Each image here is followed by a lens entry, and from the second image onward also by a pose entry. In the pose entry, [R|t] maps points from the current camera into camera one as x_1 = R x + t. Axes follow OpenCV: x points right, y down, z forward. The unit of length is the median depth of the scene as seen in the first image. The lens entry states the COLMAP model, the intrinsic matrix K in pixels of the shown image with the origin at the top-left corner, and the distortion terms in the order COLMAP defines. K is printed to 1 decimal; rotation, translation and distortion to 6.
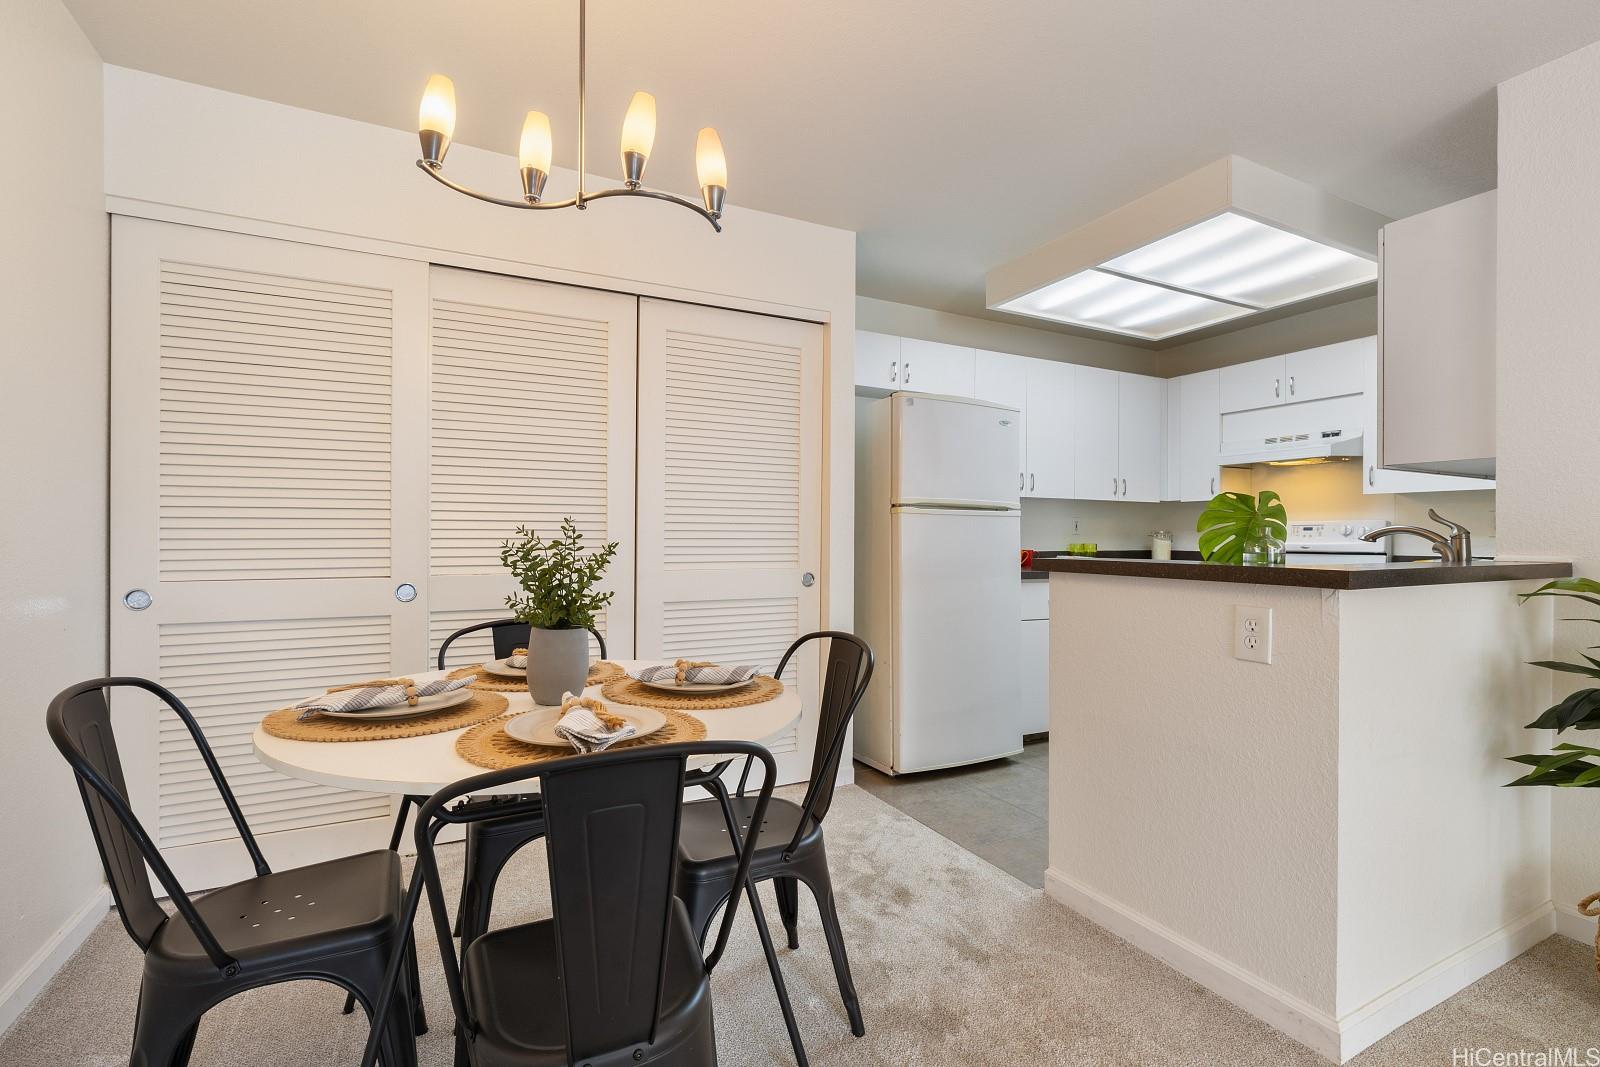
lens RADIAL K [[707.3, 0, 800.0], [0, 707.3, 533.5], [0, 0, 1]] dist [-0.011228, 0.000280]
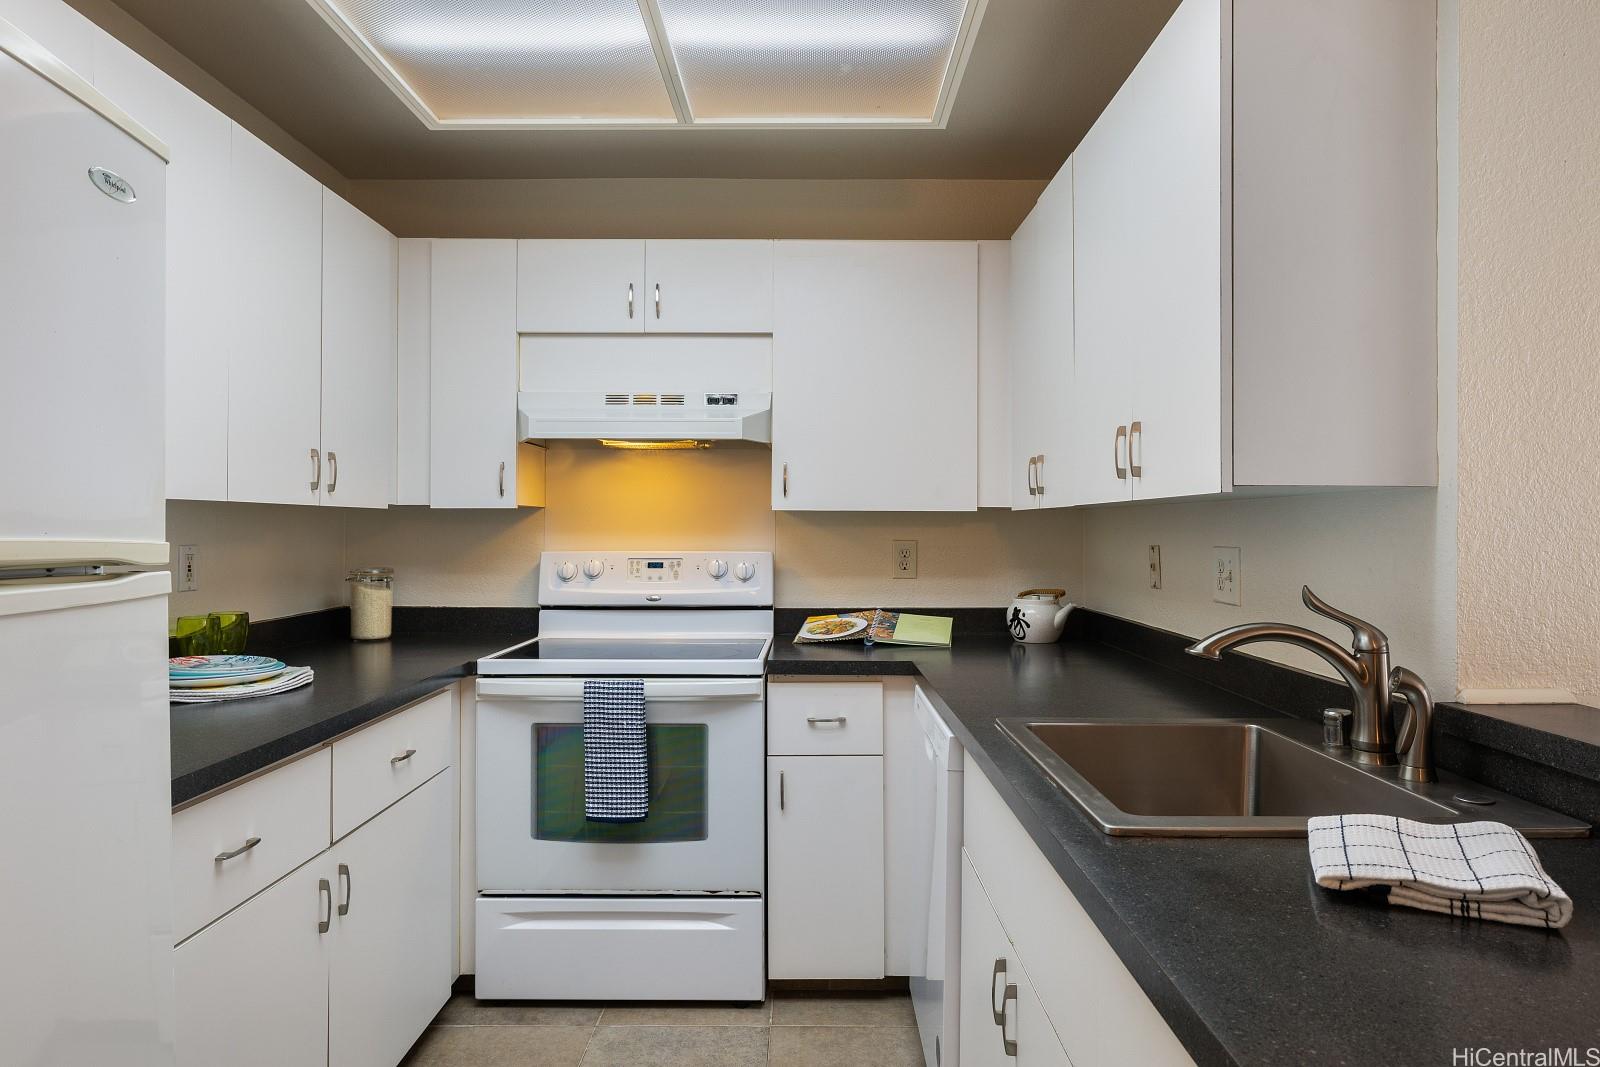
lens RADIAL K [[965.5, 0, 800.0], [0, 965.5, 533.5], [0, 0, 1]] dist [0.000277, 0.000135]
pose [[0.463545, -0.009121, 0.886026, 0.100100], [-0.005242, 0.999901, 0.013036, -0.043225], [-0.886058, -0.010687, 0.463452, 0.556039]]
